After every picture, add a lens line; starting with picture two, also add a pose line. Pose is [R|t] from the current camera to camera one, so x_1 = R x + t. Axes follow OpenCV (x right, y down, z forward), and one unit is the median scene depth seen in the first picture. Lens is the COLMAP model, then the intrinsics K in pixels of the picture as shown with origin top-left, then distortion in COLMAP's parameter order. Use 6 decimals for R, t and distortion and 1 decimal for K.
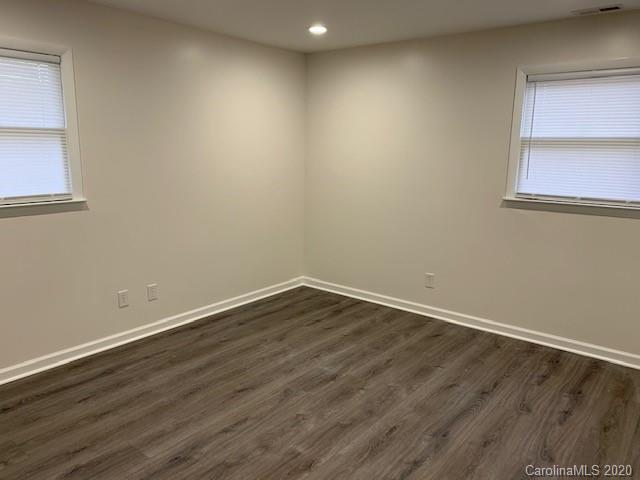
lens RADIAL K [[485.2, 0, 309.1], [0, 485.2, 232.6], [0, 0, 1]] dist [0.033240, -0.007301]
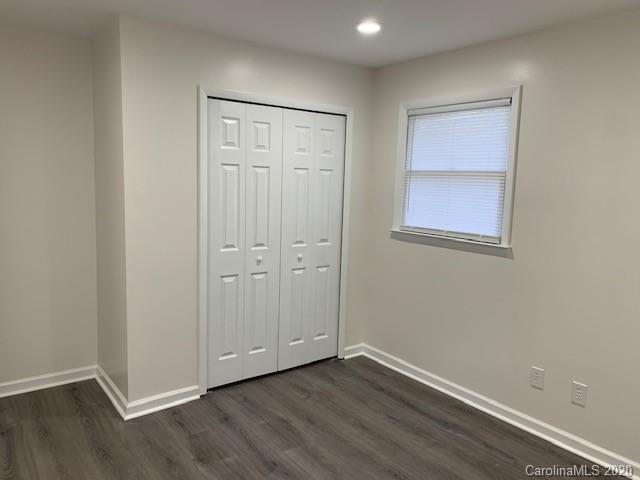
lens RADIAL K [[477.8, 0, 320.0], [0, 477.8, 240.0], [0, 0, 1]] dist [0.069361, -0.087705]
pose [[-0.223246, 0.109747, -0.968564, 0.516086], [-0.202075, 0.966845, 0.156129, -0.157250], [0.953586, 0.230578, -0.193667, 0.881853]]
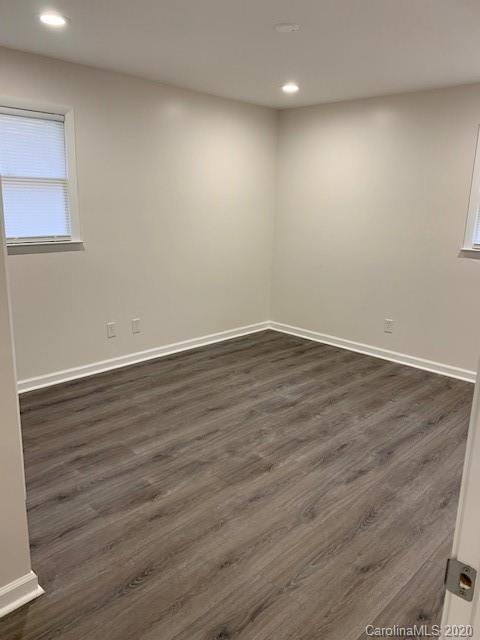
lens RADIAL K [[477.8, 0, 237.6], [0, 477.8, 304.5], [0, 0, 1]] dist [0.069361, -0.087705]
pose [[0.996098, 0.031188, -0.082561, 0.005883], [-0.028238, 0.998929, 0.036662, 0.030511], [0.083616, -0.034187, 0.995911, -0.109242]]
